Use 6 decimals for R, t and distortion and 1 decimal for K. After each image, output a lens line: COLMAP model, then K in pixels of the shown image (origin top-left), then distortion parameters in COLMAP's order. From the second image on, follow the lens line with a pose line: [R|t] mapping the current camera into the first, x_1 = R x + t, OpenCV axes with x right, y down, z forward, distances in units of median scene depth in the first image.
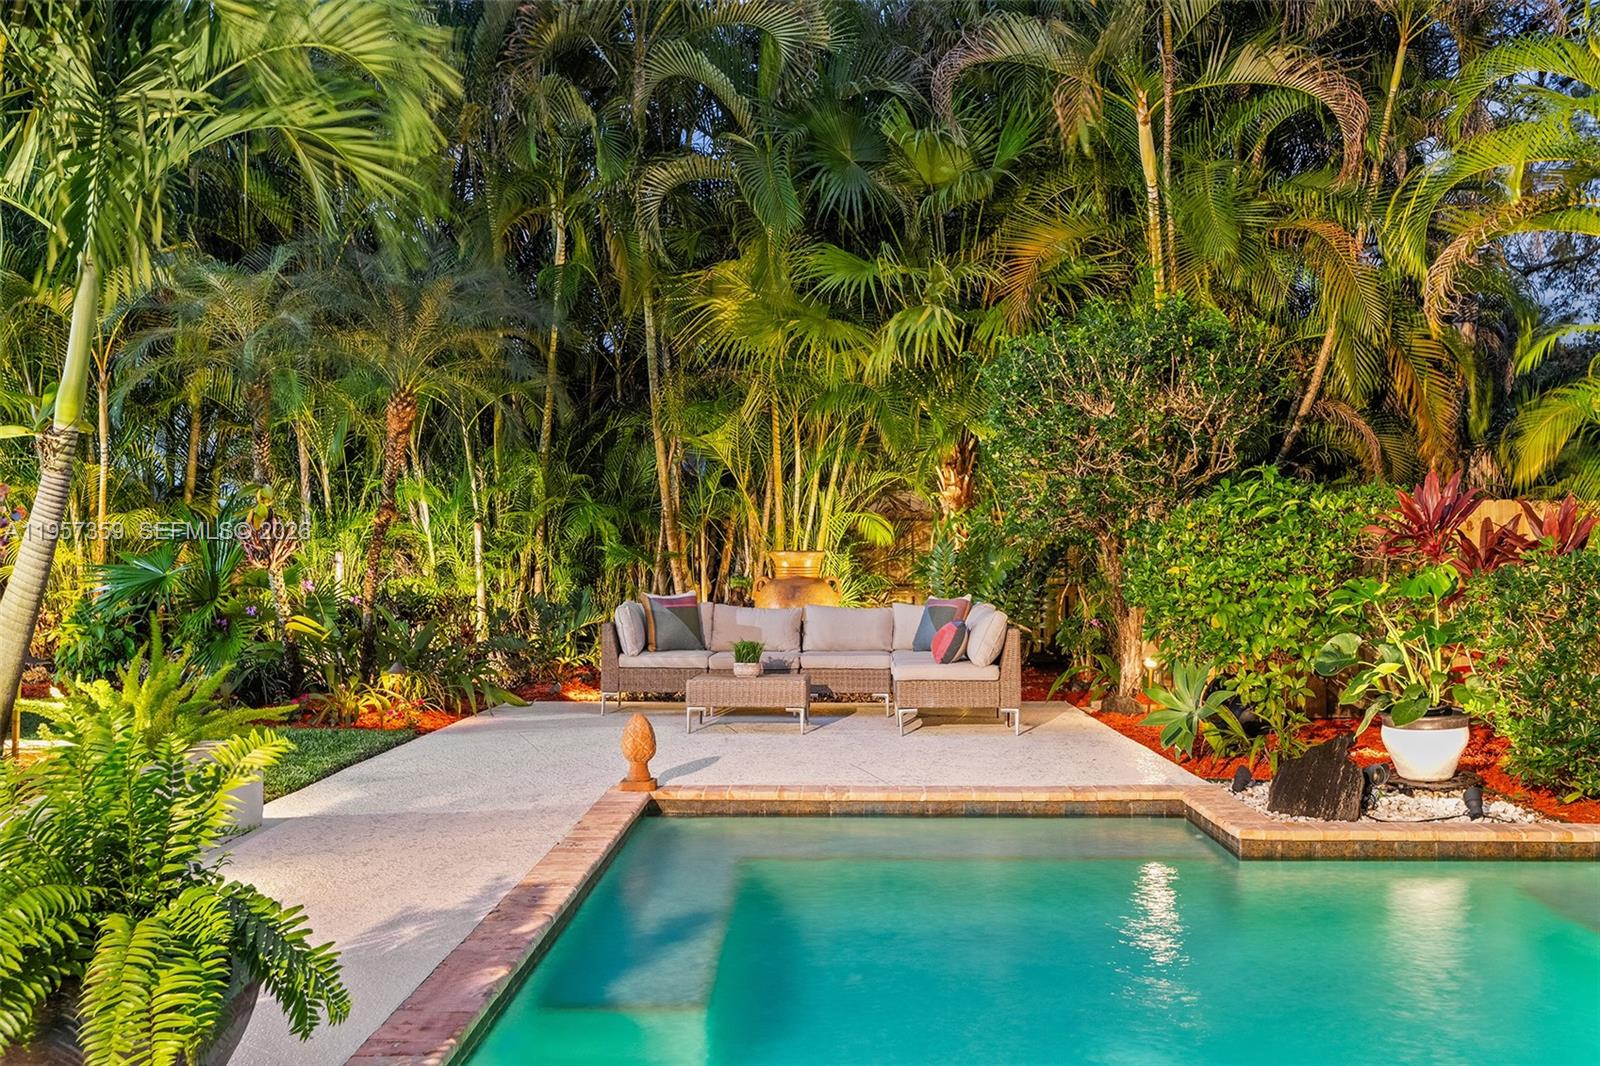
lens RADIAL K [[1528.6, 0, 800.6], [0, 1528.6, 531.0], [0, 0, 1]] dist [0.006395, 0.000000]
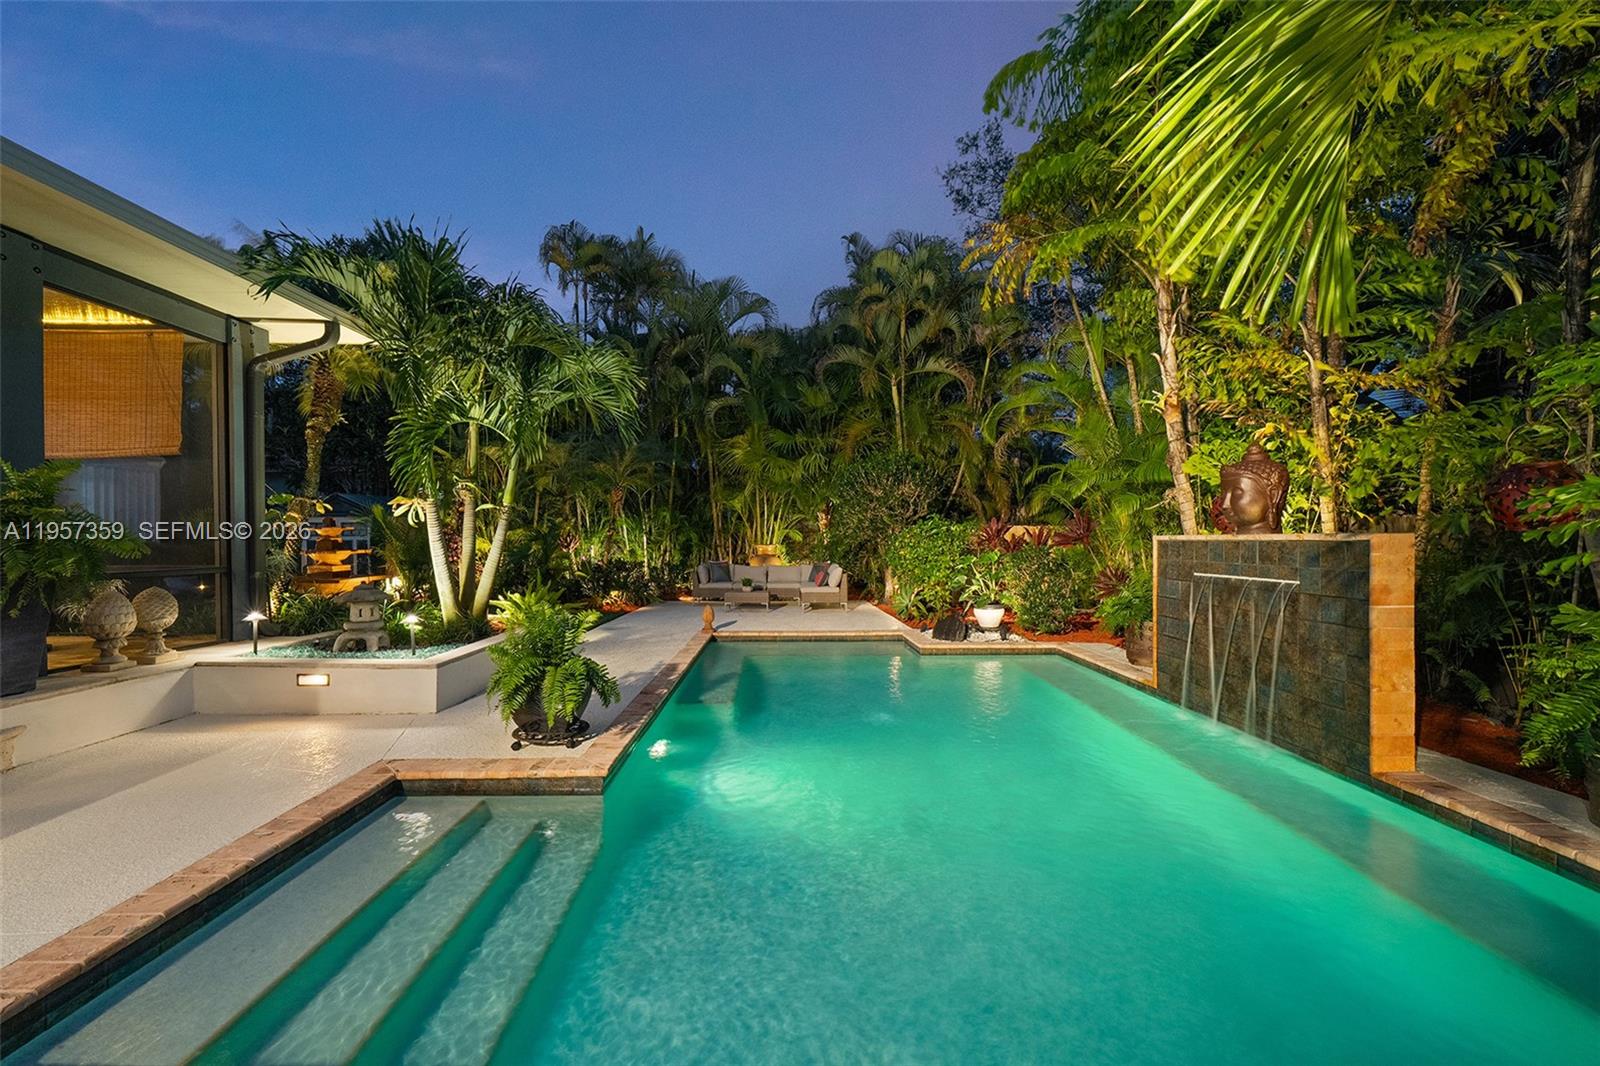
lens RADIAL K [[603.6, 0, 777.9], [0, 603.6, 534.9], [0, 0, 1]] dist [-0.001781, 0.000070]
pose [[0.999864, -0.002466, 0.016293, 0.002248], [0.002440, 0.999996, 0.001648, -0.006099], [-0.016297, -0.001608, 0.999866, -0.063016]]
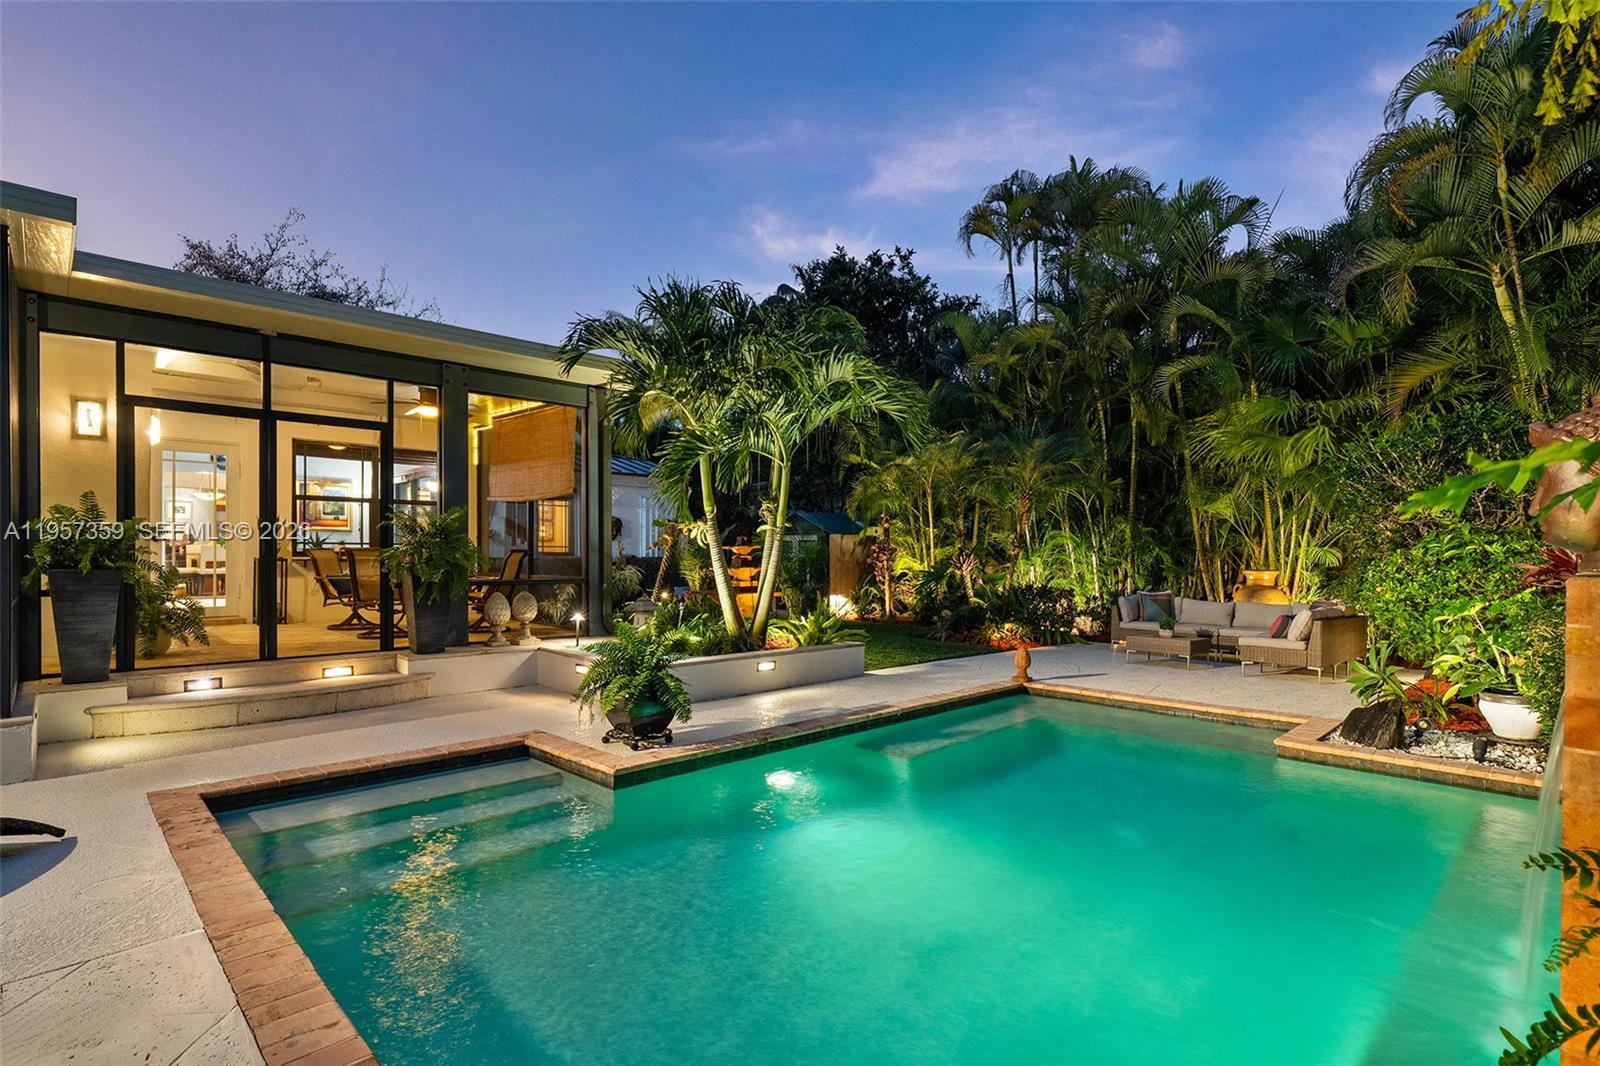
lens RADIAL K [[768.9, 0, 804.0], [0, 768.9, 560.6], [0, 0, 1]] dist [0.002557, 0.001072]
pose [[0.725446, 0.010739, -0.688195, 0.271803], [-0.001884, 0.999906, 0.013617, -0.011153], [0.688276, -0.008582, 0.725398, -0.003743]]
